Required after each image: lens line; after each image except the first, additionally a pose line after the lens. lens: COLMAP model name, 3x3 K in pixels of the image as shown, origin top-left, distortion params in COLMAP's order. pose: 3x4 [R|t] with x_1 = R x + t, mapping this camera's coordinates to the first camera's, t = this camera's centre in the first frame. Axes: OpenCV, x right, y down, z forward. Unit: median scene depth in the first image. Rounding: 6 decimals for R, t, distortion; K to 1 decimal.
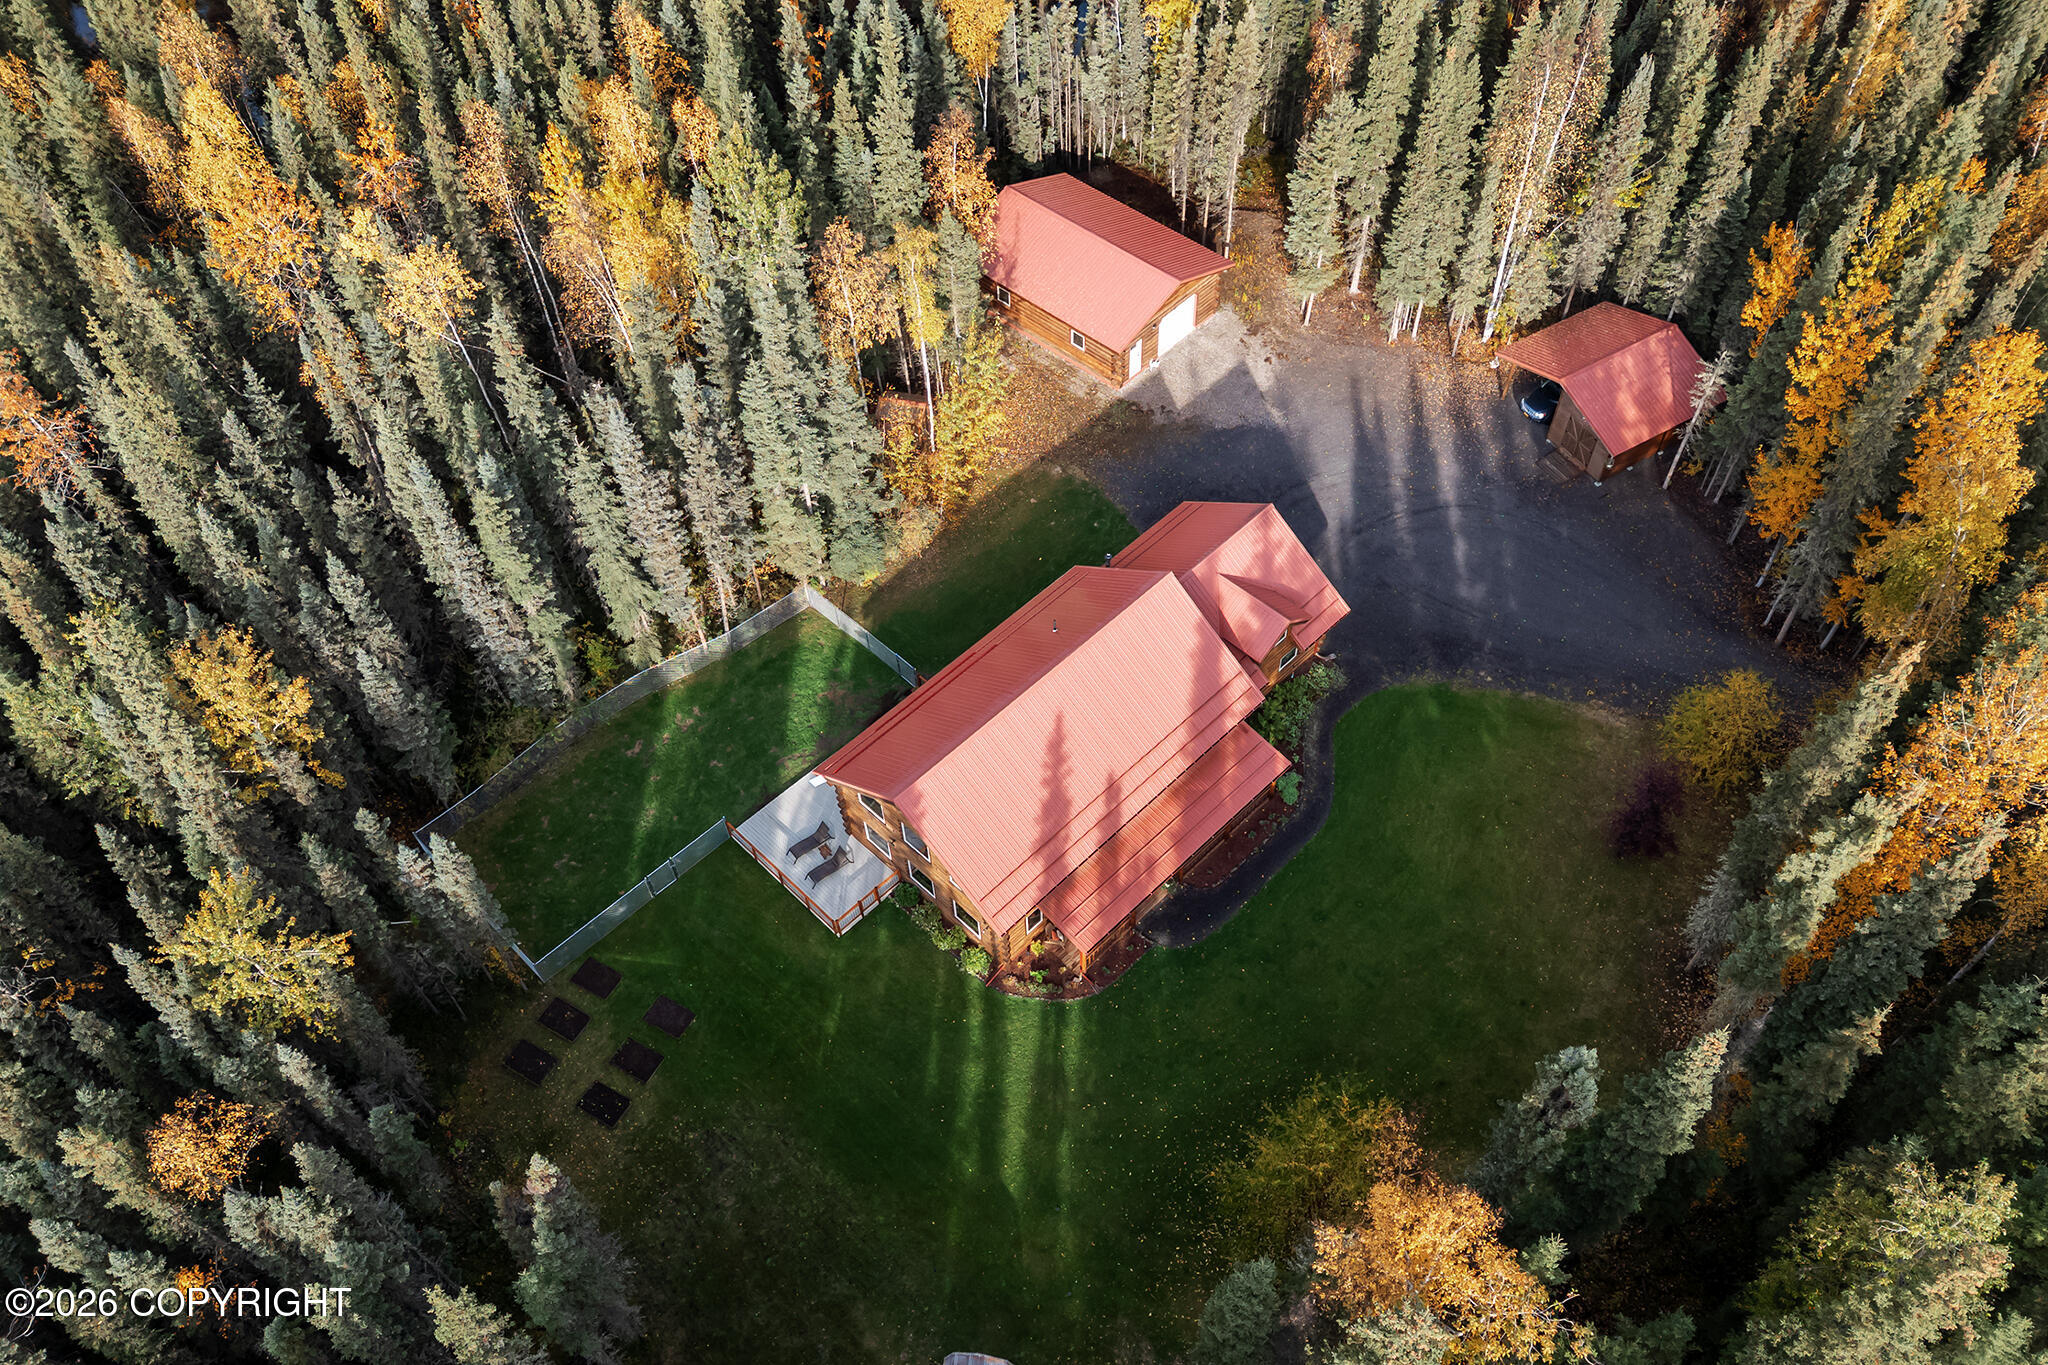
lens RADIAL K [[1539.9, 0, 1052.6], [0, 1539.9, 759.2], [0, 0, 1]] dist [0.071009, -0.000823]
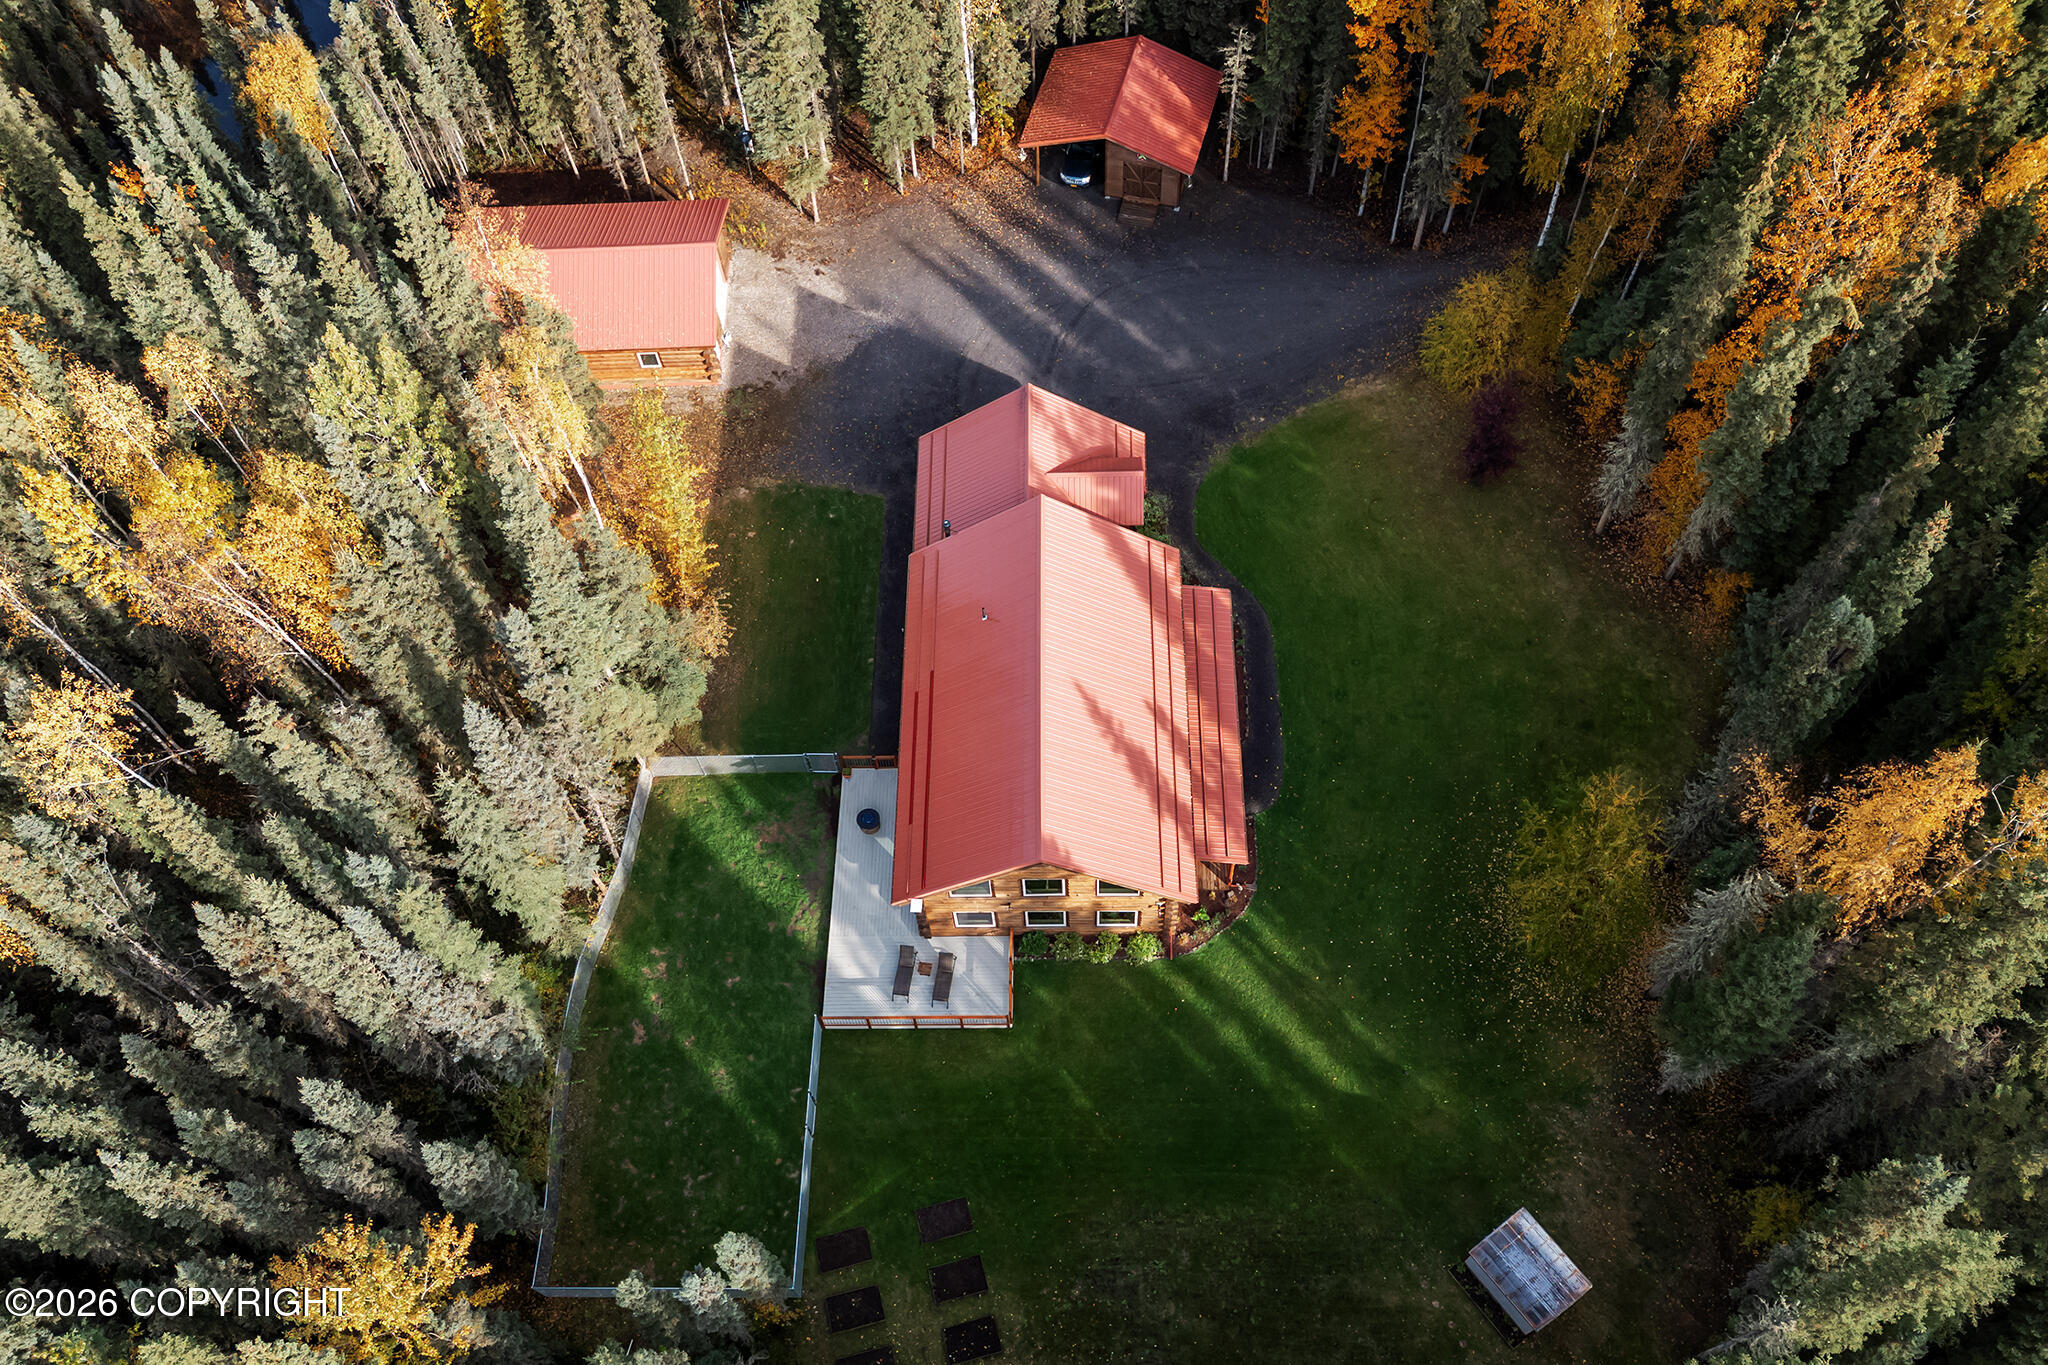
lens RADIAL K [[1539.9, 0, 1052.6], [0, 1539.9, 759.2], [0, 0, 1]] dist [0.071009, -0.000823]
pose [[0.714619, -0.611674, 0.339375, -0.314045], [0.577138, 0.789701, 0.208047, -0.174953], [-0.395262, 0.047192, 0.917356, 0.136914]]
